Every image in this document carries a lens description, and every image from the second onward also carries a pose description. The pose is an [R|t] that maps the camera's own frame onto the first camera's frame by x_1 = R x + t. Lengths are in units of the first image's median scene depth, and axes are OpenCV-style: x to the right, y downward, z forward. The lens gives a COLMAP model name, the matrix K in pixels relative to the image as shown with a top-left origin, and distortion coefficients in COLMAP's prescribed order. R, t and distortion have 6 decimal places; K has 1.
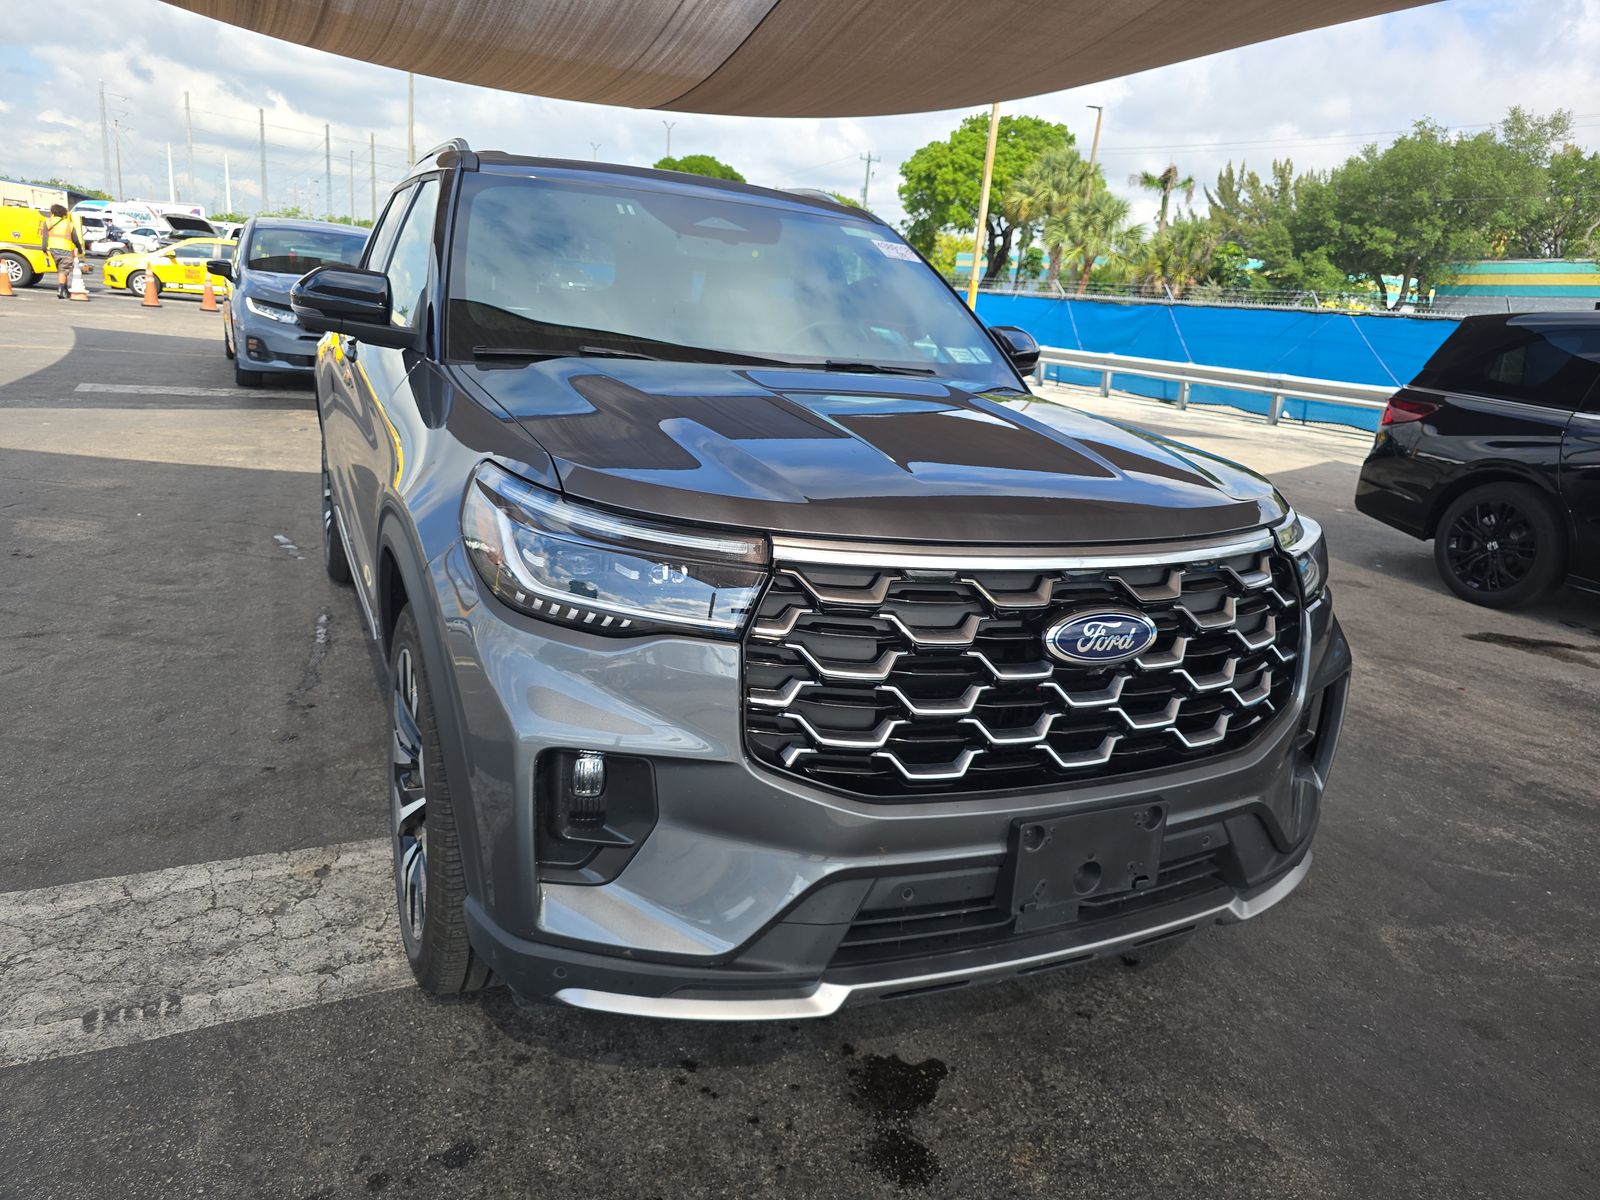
lens RADIAL K [[1066.2, 0, 803.3], [0, 1066.2, 598.2], [0, 0, 1]] dist [0.035810, -0.026456]
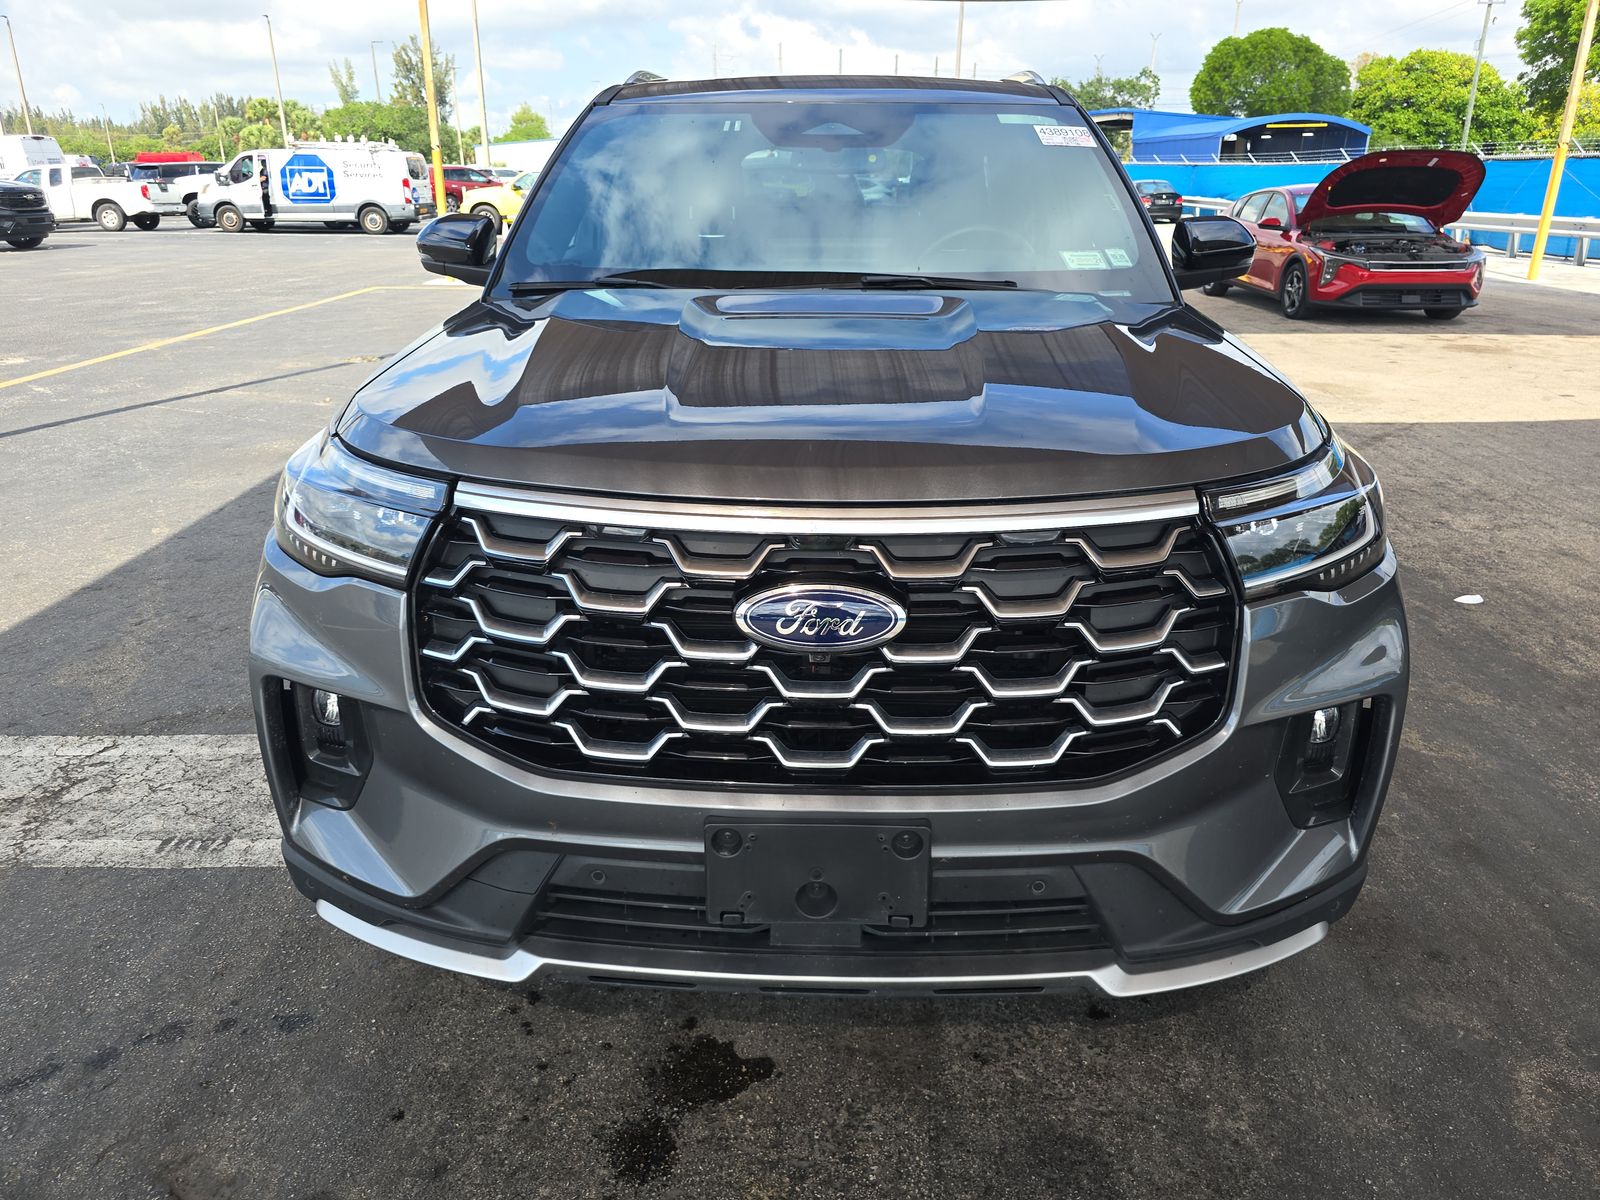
lens RADIAL K [[1066.2, 0, 802.0], [0, 1066.2, 597.6], [0, 0, 1]] dist [0.035810, -0.026456]
pose [[0.888245, 0.083679, -0.451684, 0.616493], [-0.050218, 0.995064, 0.085591, -0.047199], [0.456617, -0.053343, 0.888063, 0.261835]]
